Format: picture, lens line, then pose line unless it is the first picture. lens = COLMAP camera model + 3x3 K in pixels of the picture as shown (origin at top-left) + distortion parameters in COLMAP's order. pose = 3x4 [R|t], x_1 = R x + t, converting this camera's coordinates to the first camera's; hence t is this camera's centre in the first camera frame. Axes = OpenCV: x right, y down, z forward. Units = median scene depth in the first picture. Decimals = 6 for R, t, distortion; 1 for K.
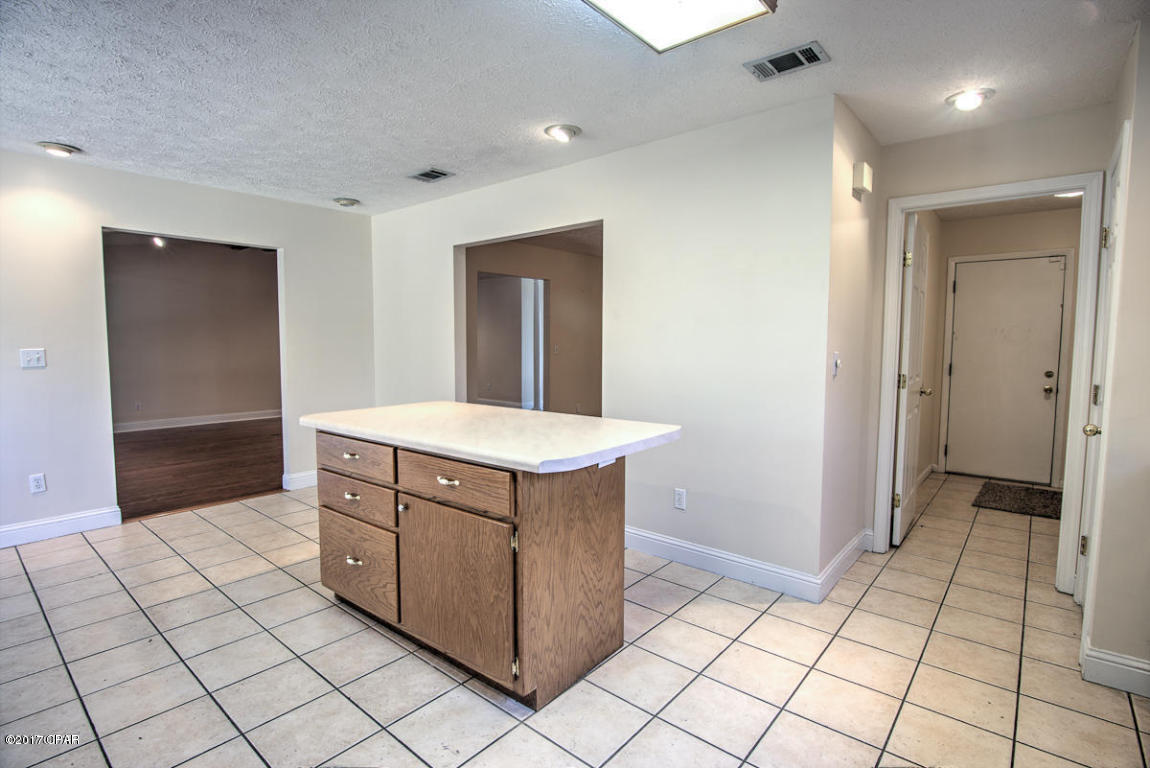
lens RADIAL K [[566.5, 0, 573.0], [0, 566.5, 379.2], [0, 0, 1]] dist [-0.020213, 0.000060]
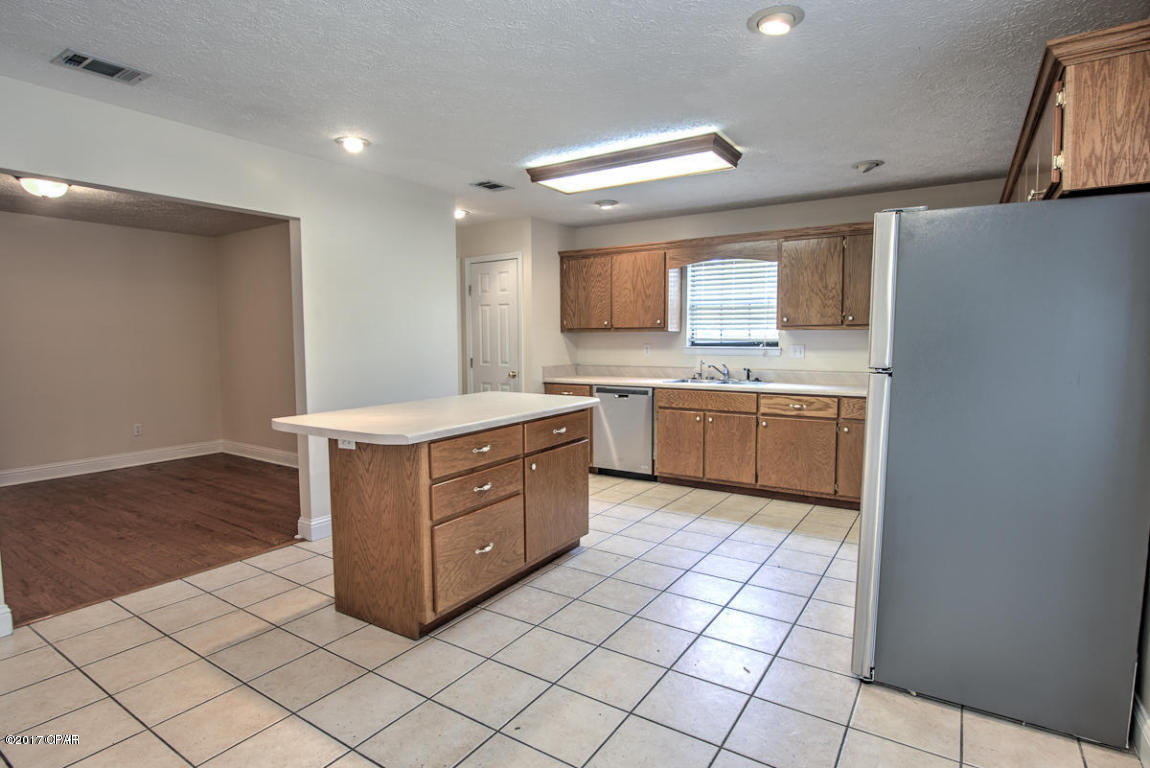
lens RADIAL K [[590.8, 0, 585.7], [0, 590.8, 379.4], [0, 0, 1]] dist [-0.021537, -0.000156]
pose [[-0.142791, -0.071592, 0.987160, -1.555795], [0.074865, 0.993742, 0.082899, -0.073418], [-0.986917, 0.085741, -0.136537, 0.984406]]
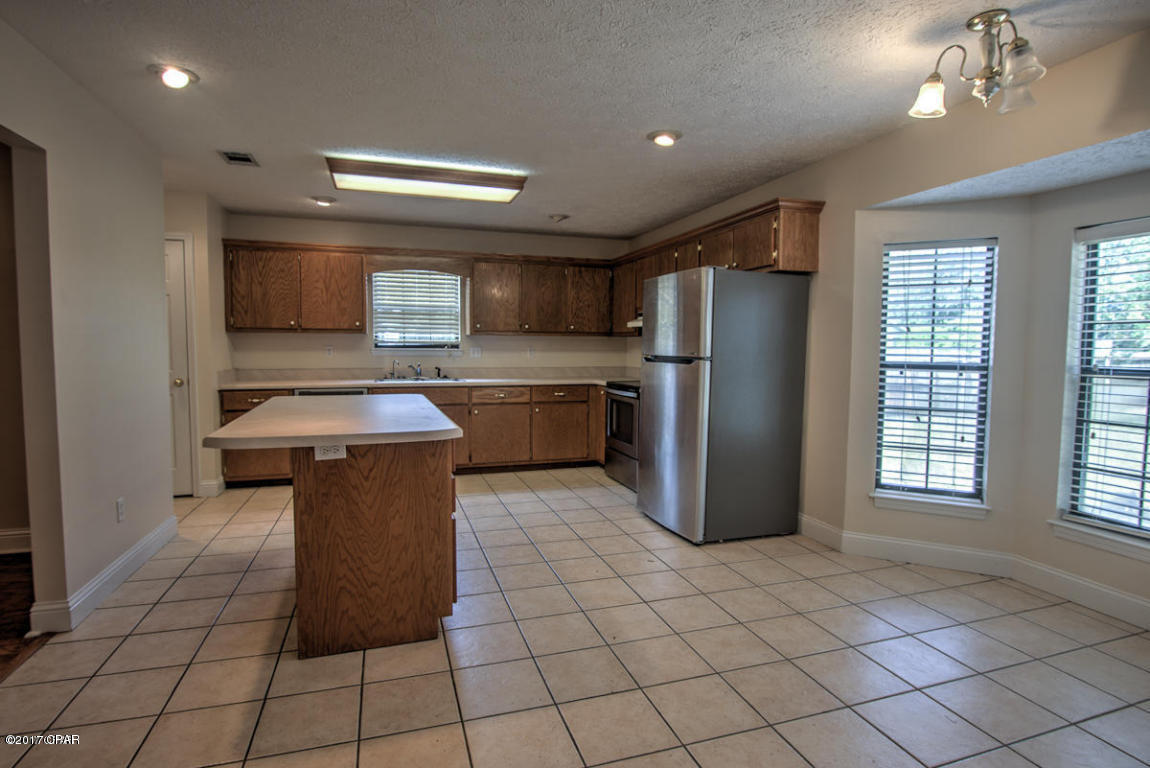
lens RADIAL K [[566.5, 0, 573.0], [0, 566.5, 379.2], [0, 0, 1]] dist [-0.020213, 0.000060]
pose [[-0.854537, -0.039432, 0.517892, -1.210618], [0.028318, 0.992094, 0.122262, -0.116626], [-0.518618, 0.119143, -0.846664, 1.856116]]
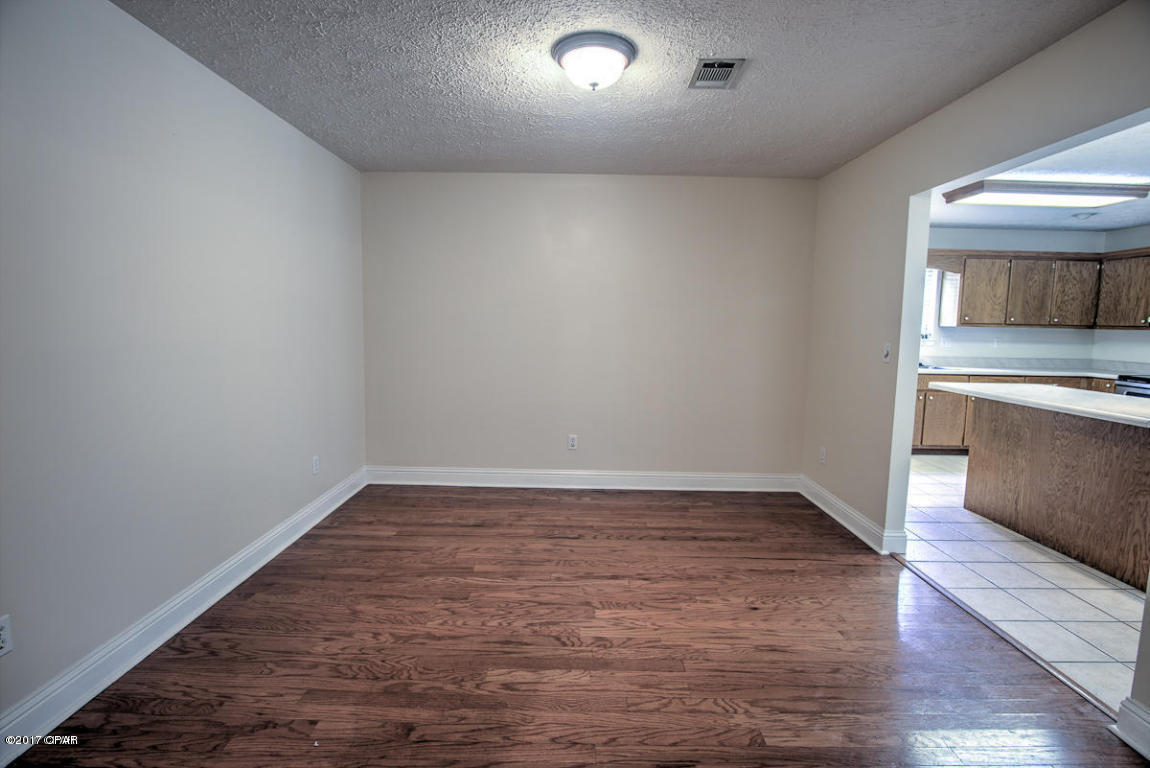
lens RADIAL K [[542.8, 0, 591.3], [0, 542.8, 381.9], [0, 0, 1]] dist [-0.020474, 0.000070]
pose [[-0.645016, -0.095243, 0.758210, -0.395209], [0.036852, 0.987171, 0.155355, -0.217553], [-0.763280, 0.128149, -0.633232, 2.901182]]
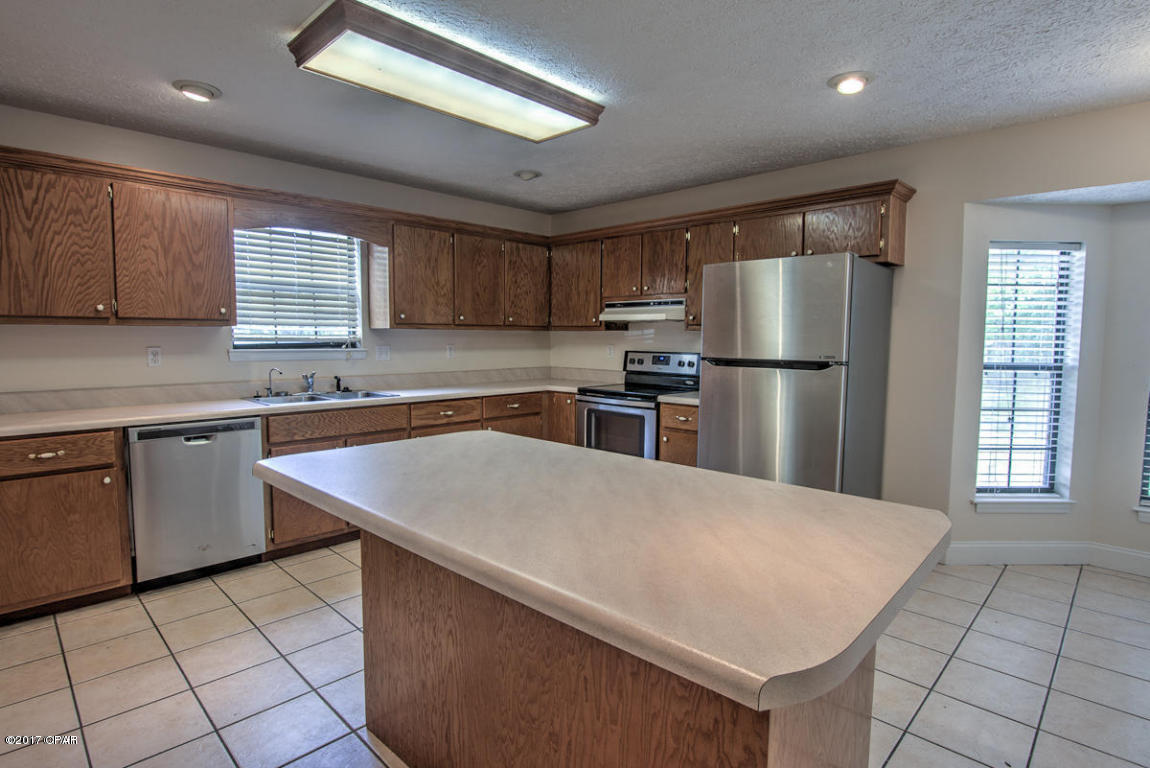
lens RADIAL K [[579.2, 0, 570.3], [0, 579.2, 382.4], [0, 0, 1]] dist [-0.020825, -0.000118]
pose [[-0.997011, -0.014547, 0.075872, -0.249851], [-0.002903, 0.988472, 0.151377, -0.126451], [-0.077199, 0.150704, -0.985560, 1.704028]]
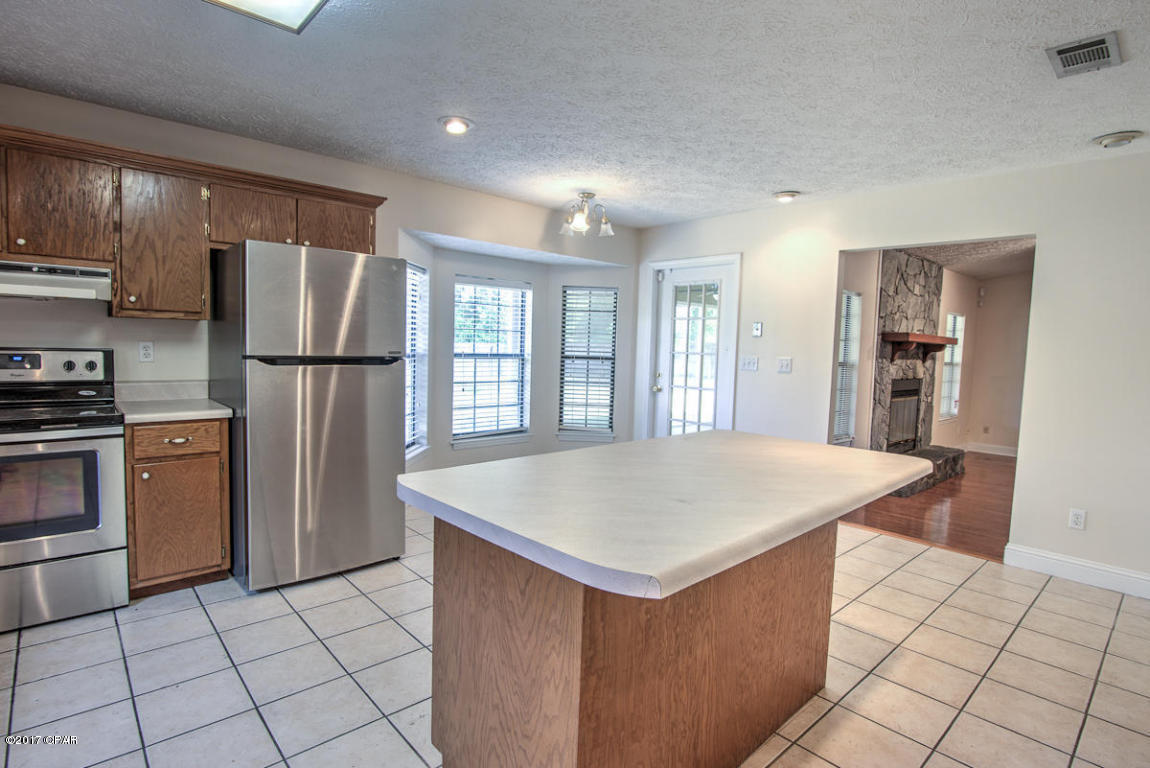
lens RADIAL K [[575.3, 0, 564.5], [0, 575.3, 381.4], [0, 0, 1]] dist [-0.022907, 0.000917]
pose [[-0.141135, 0.061455, -0.988081, 0.584383], [-0.104129, 0.991614, 0.076548, -0.070723], [0.984499, 0.113691, -0.133552, 1.007944]]
